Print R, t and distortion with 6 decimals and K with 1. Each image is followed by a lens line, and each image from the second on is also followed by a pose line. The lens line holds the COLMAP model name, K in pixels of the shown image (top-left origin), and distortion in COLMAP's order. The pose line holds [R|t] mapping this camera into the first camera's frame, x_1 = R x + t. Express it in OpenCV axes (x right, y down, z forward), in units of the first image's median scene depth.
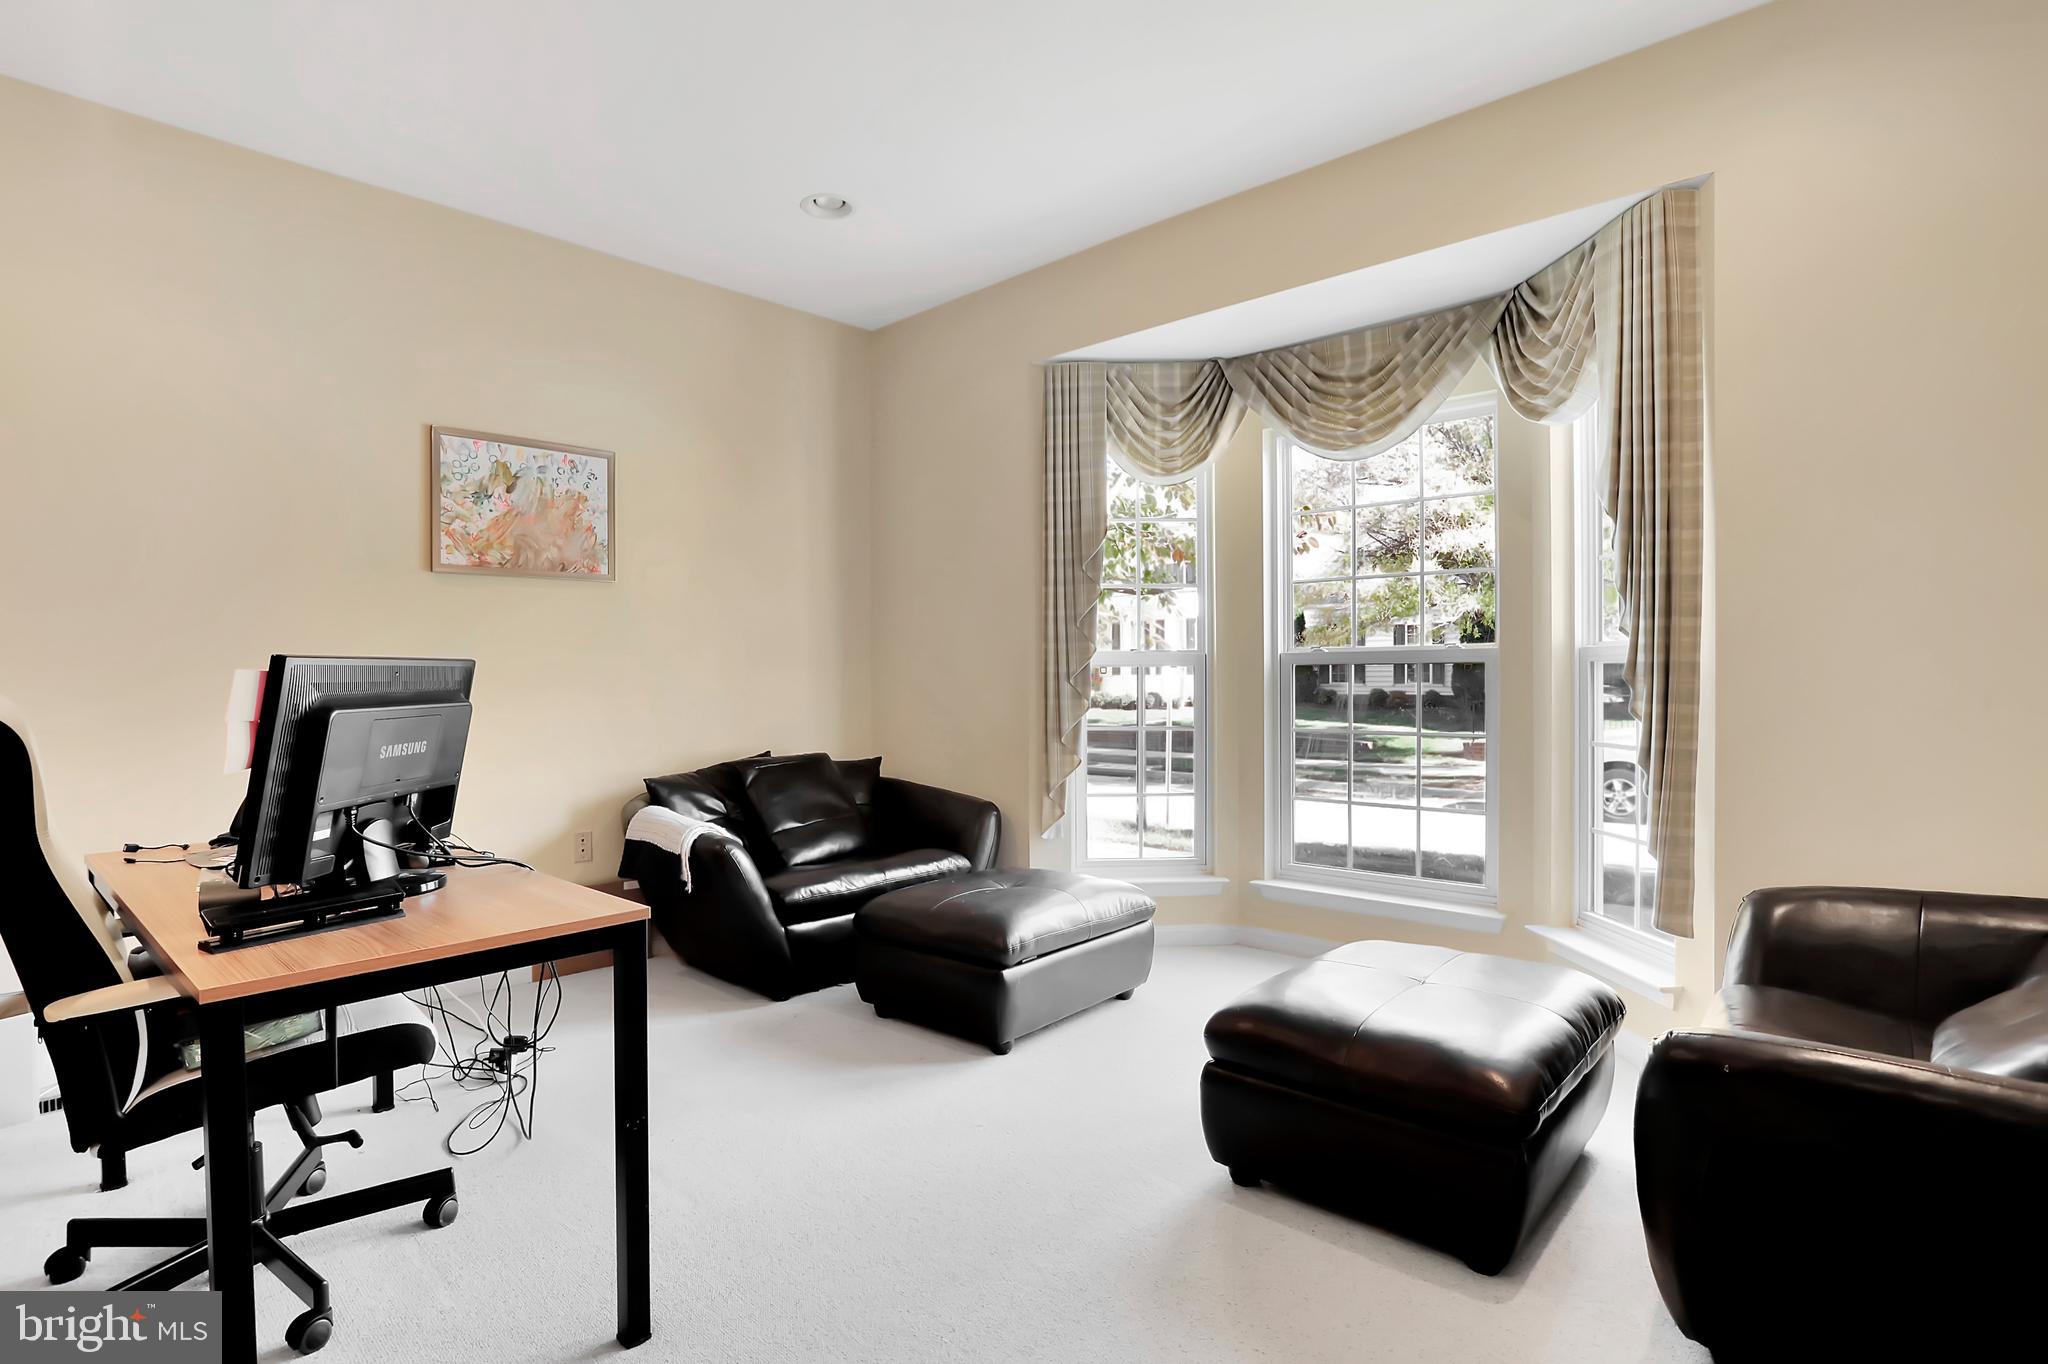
lens RADIAL K [[1001.1, 0, 1037.8], [0, 1001.1, 685.1], [0, 0, 1]] dist [-0.063819, 0.023024]
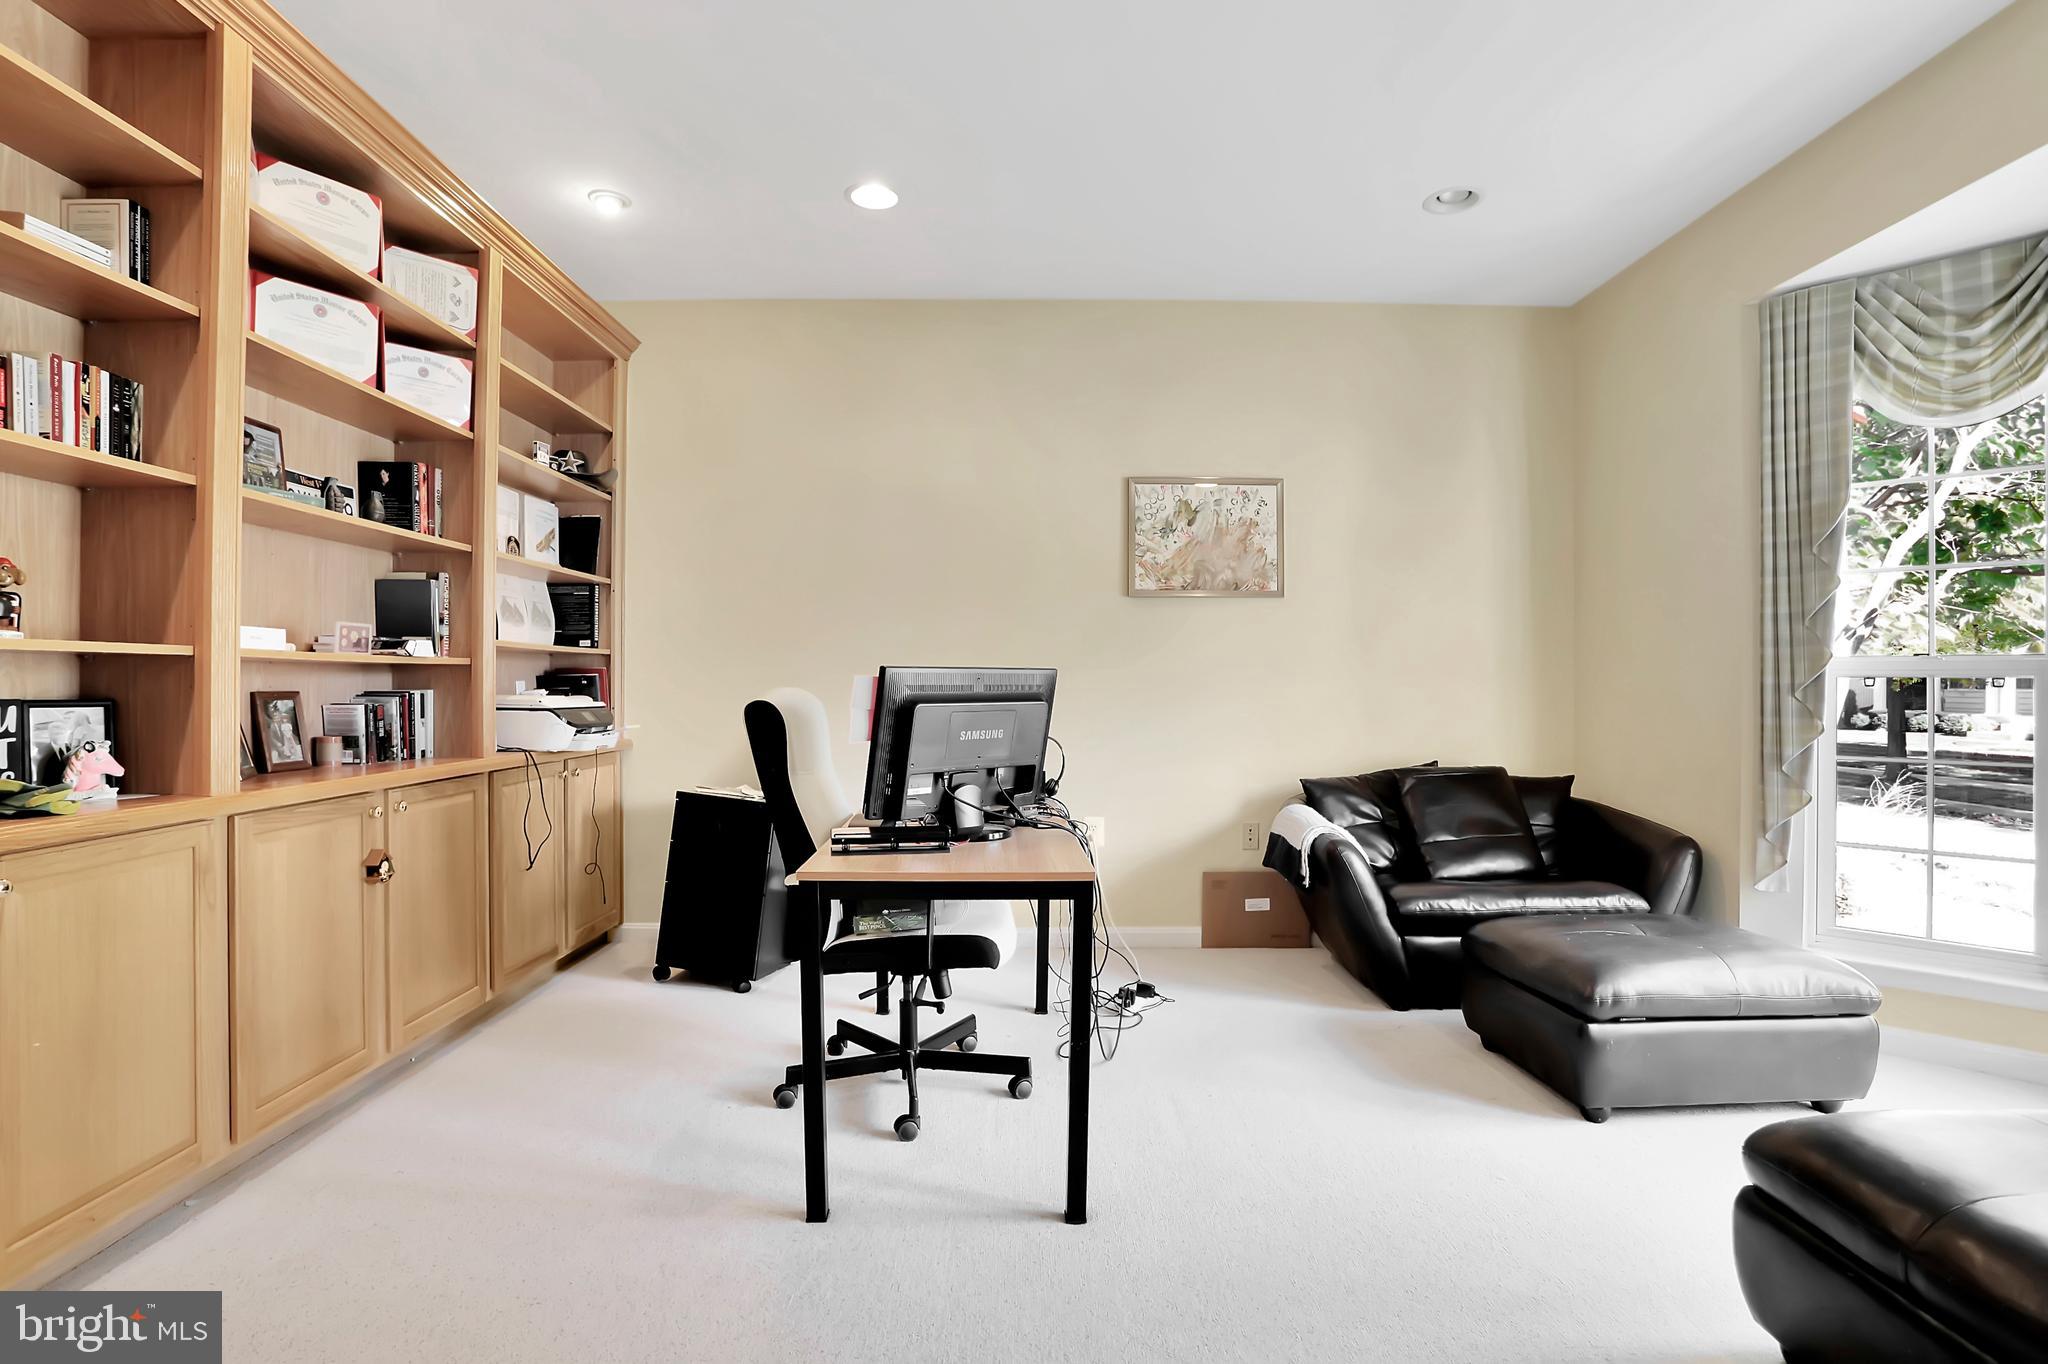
lens RADIAL K [[1001.1, 0, 1012.2], [0, 1001.1, 681.8], [0, 0, 1]] dist [-0.063819, 0.023024]
pose [[0.688319, 0.008339, -0.725360, 0.179986], [-0.016044, 0.999864, -0.003729, -0.001844], [0.725231, 0.014205, 0.688359, 0.029077]]
